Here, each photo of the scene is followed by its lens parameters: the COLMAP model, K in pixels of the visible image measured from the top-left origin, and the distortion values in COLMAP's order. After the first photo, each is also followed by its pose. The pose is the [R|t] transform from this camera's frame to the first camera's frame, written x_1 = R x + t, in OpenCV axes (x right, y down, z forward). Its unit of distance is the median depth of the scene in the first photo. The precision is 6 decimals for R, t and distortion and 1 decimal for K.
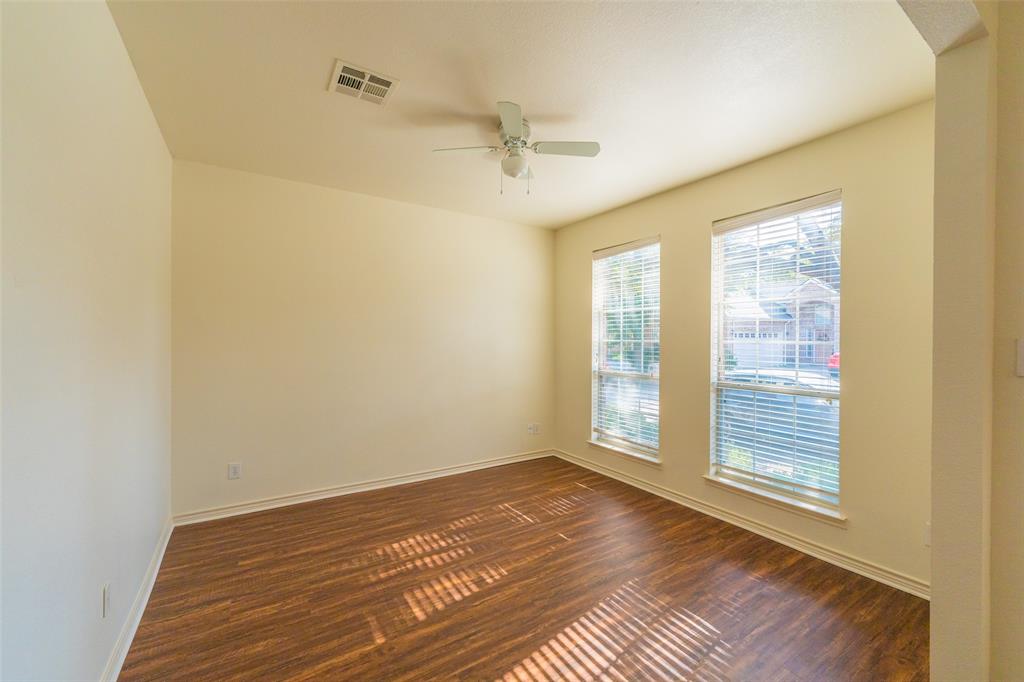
lens RADIAL K [[411.4, 0, 511.9], [0, 411.4, 342.9], [0, 0, 1]] dist [0.002519, -0.000166]
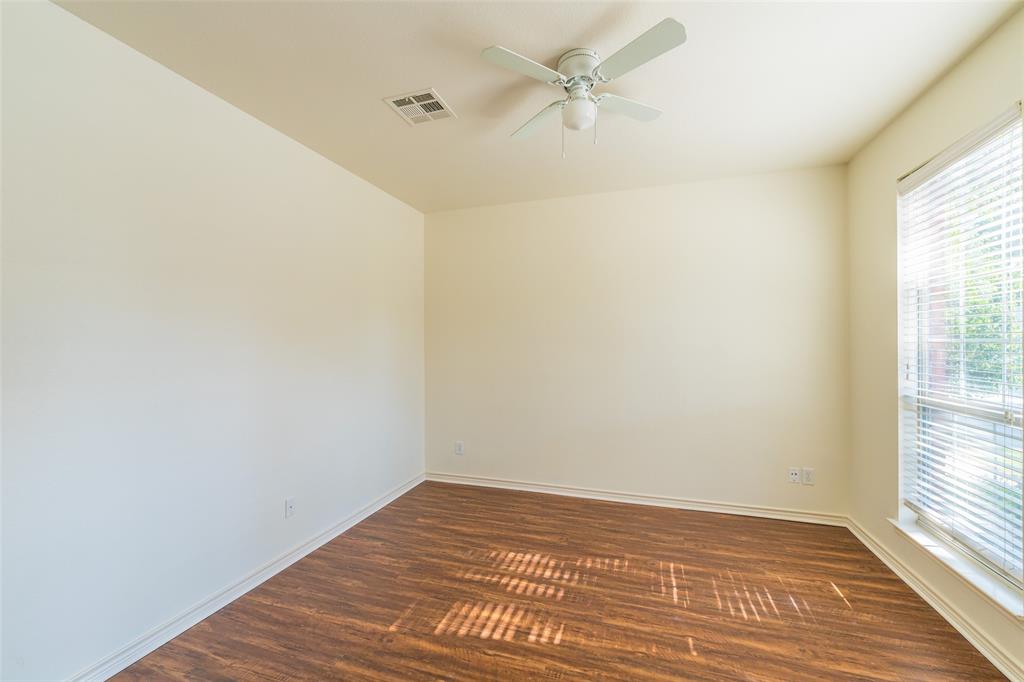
lens RADIAL K [[411.4, 0, 513.6], [0, 411.4, 345.0], [0, 0, 1]] dist [0.002519, -0.000166]
pose [[0.630582, -0.003819, -0.776113, 0.475807], [0.003105, 0.999992, -0.002398, -0.001366], [0.776116, -0.000898, 0.630589, 0.389885]]
